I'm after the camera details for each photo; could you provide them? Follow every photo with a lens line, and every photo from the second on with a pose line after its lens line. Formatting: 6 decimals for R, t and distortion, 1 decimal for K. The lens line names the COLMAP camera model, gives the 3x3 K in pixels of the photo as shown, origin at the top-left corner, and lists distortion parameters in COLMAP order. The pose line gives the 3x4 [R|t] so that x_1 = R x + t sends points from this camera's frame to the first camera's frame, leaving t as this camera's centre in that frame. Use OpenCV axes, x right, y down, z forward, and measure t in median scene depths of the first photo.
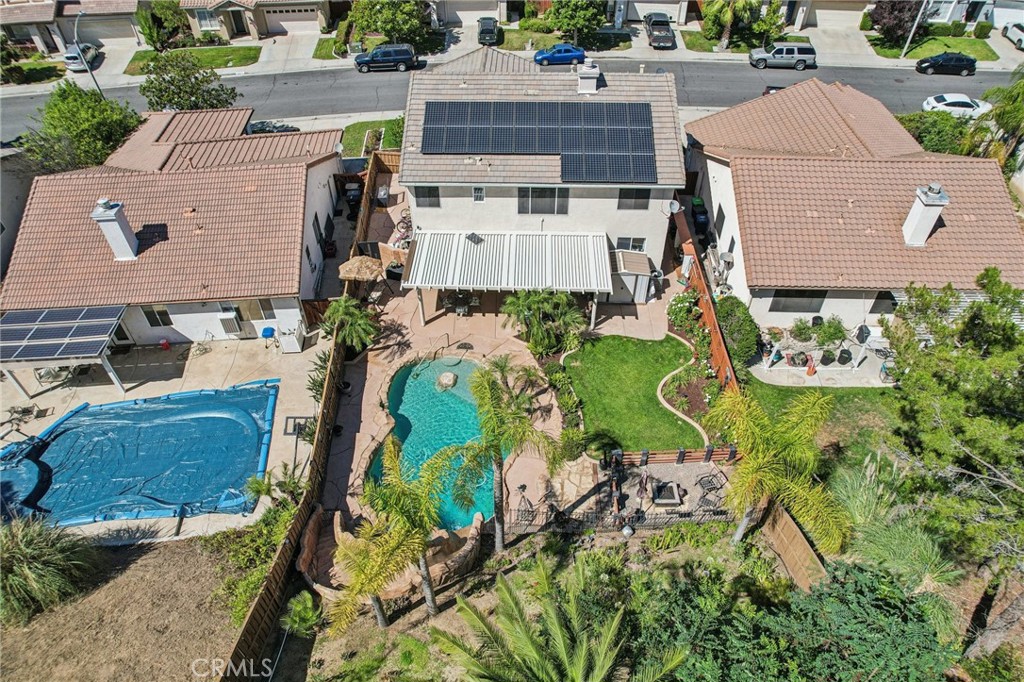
lens RADIAL K [[654.0, 0, 517.9], [0, 654.0, 343.6], [0, 0, 1]] dist [-0.084985, 0.076697]
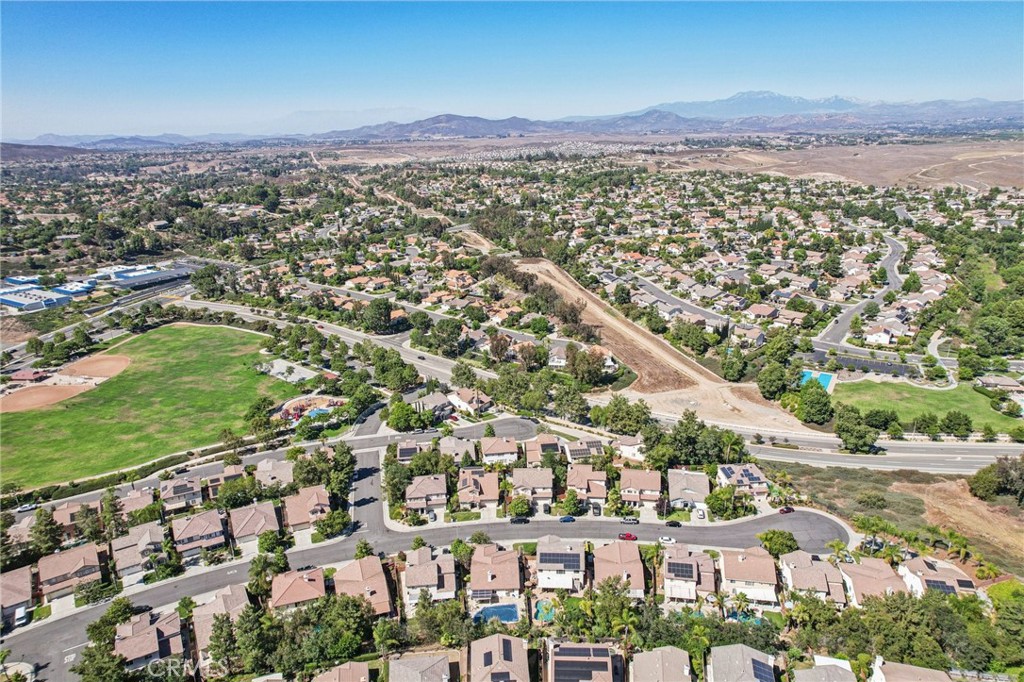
lens RADIAL K [[654.0, 0, 517.9], [0, 654.0, 343.6], [0, 0, 1]] dist [-0.084985, 0.076697]
pose [[0.998965, -0.000090, -0.045478, -0.077848], [-0.019387, 0.903744, -0.427633, 0.401361], [0.041139, 0.428072, 0.902808, -4.897967]]
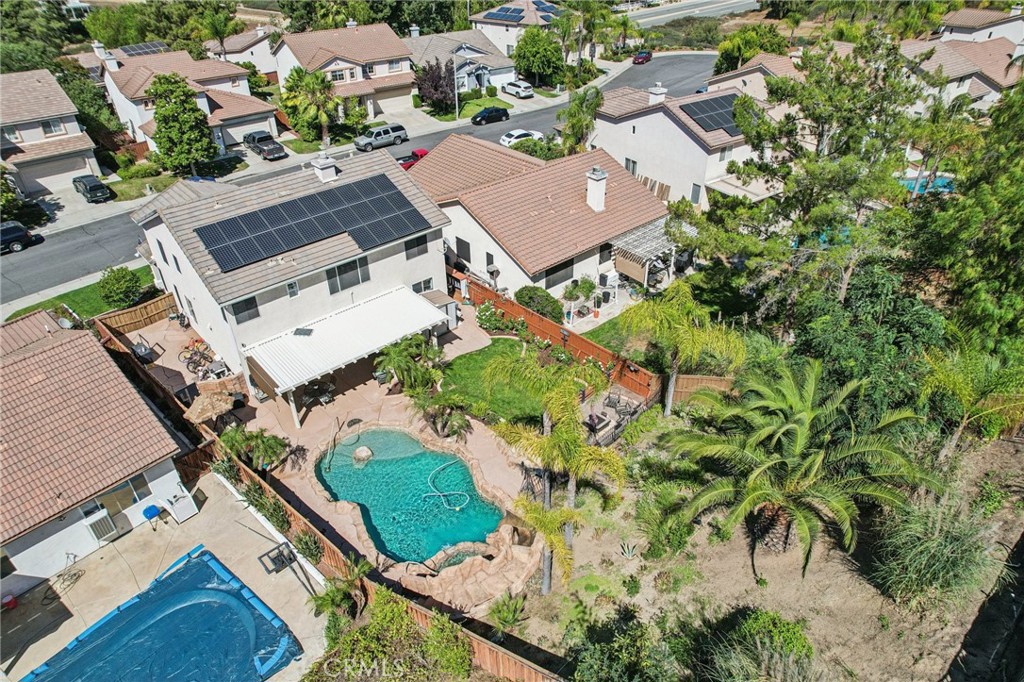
lens RADIAL K [[654.0, 0, 517.9], [0, 654.0, 343.6], [0, 0, 1]] dist [-0.084985, 0.076697]
pose [[0.725347, -0.391944, 0.565908, -0.408084], [0.479306, 0.877624, -0.006509, 0.024764], [-0.494103, 0.275964, 0.824443, -0.009484]]
